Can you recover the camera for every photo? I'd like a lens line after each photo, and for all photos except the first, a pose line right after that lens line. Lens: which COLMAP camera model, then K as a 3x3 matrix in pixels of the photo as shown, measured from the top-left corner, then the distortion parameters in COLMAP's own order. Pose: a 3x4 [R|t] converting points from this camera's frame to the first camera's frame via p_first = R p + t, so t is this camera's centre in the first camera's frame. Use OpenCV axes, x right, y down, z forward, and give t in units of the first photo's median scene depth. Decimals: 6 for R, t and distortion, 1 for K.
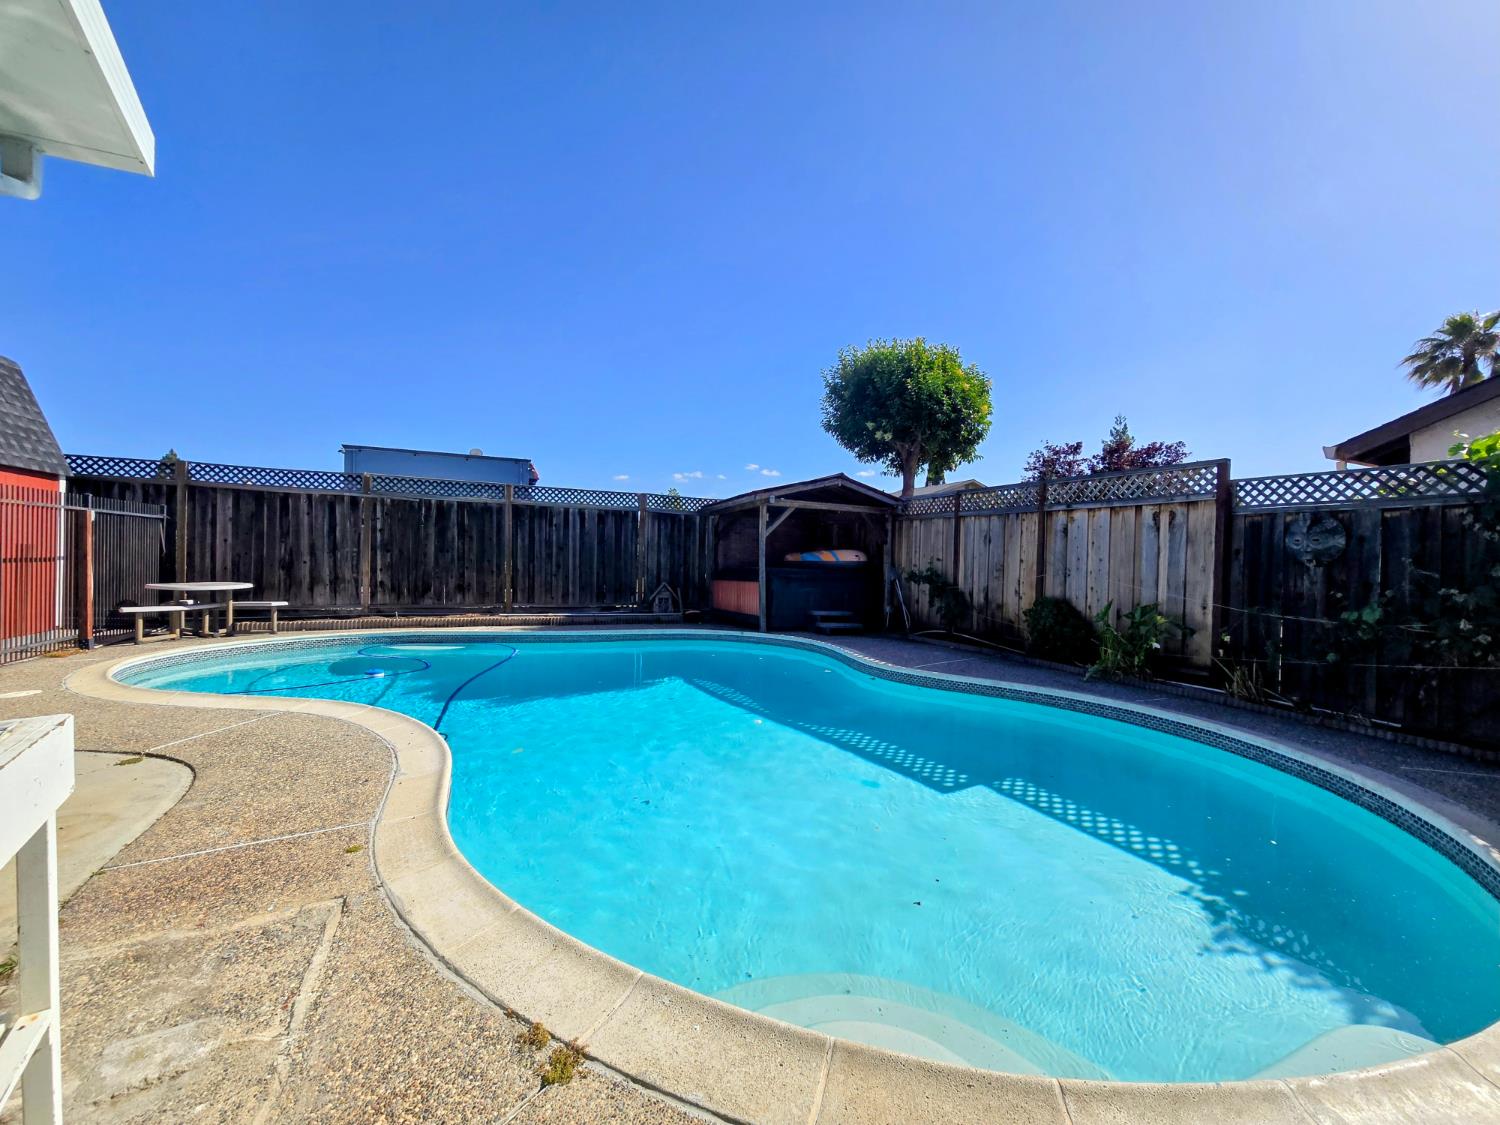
lens RADIAL K [[617.2, 0, 754.8], [0, 617.2, 561.6], [0, 0, 1]] dist [-0.004961, -0.000869]
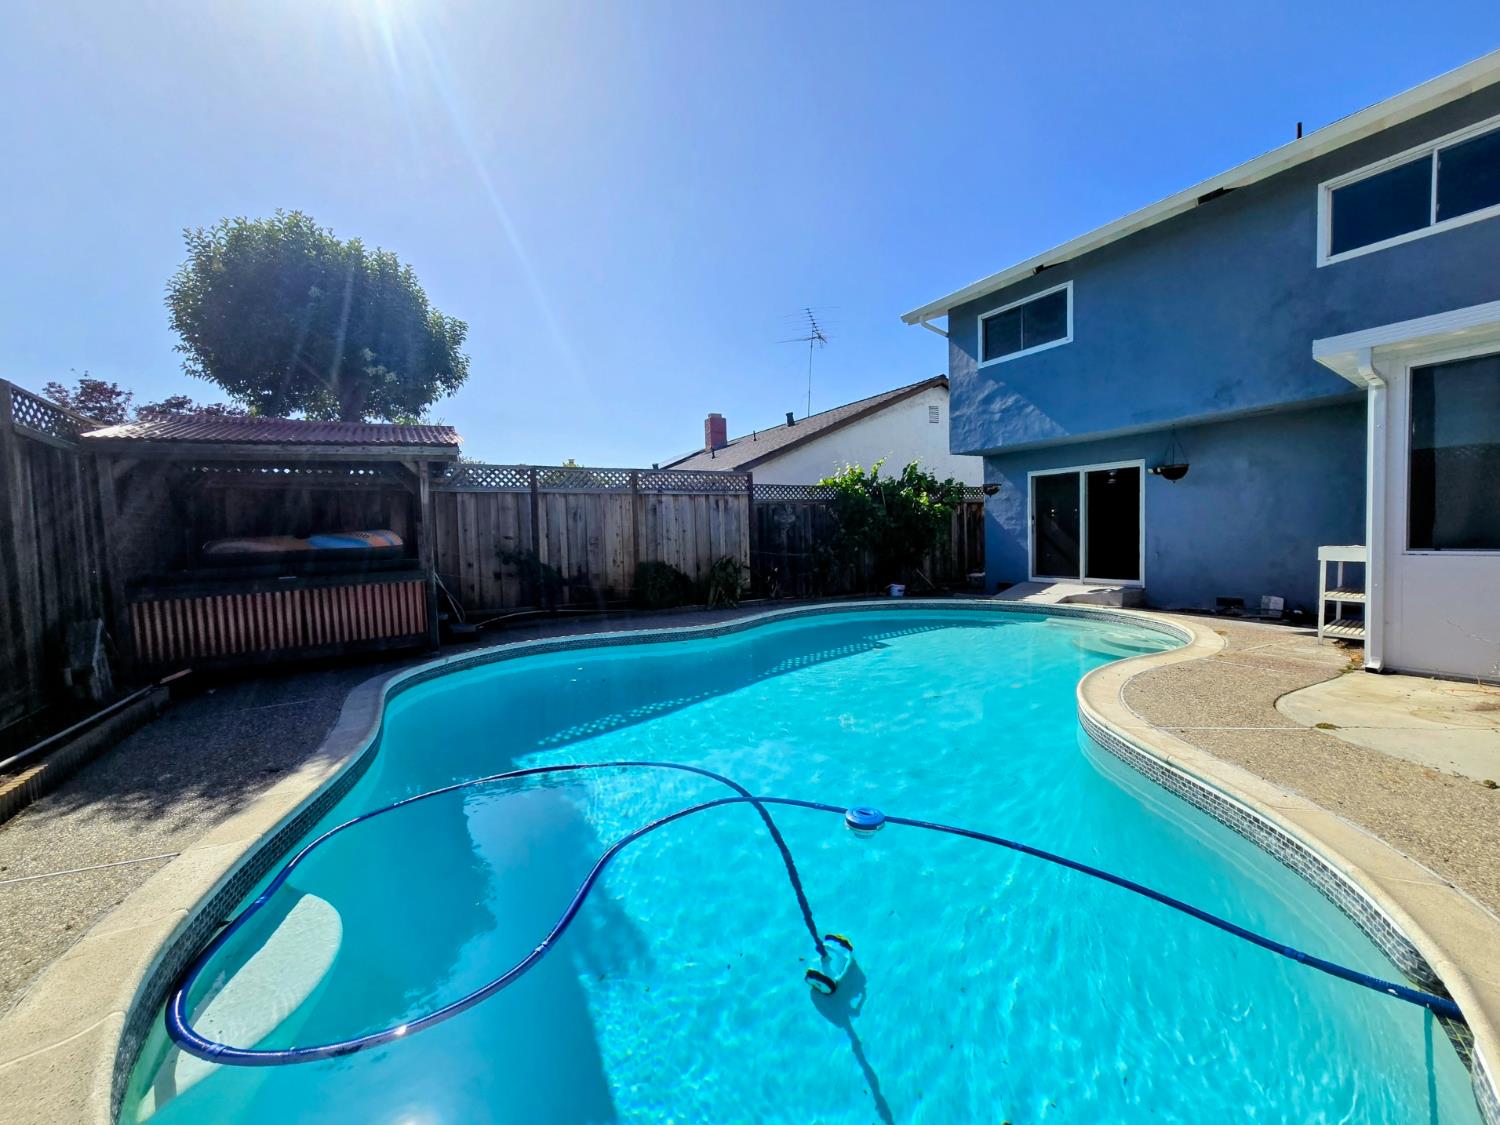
lens RADIAL K [[644.6, 0, 786.3], [0, 644.6, 568.3], [0, 0, 1]] dist [0.003390, -0.000224]
pose [[-0.117223, -0.080032, 0.989876, -0.712584], [0.030435, 0.995990, 0.084130, -0.026078], [-0.992639, 0.039989, -0.114317, 0.696533]]
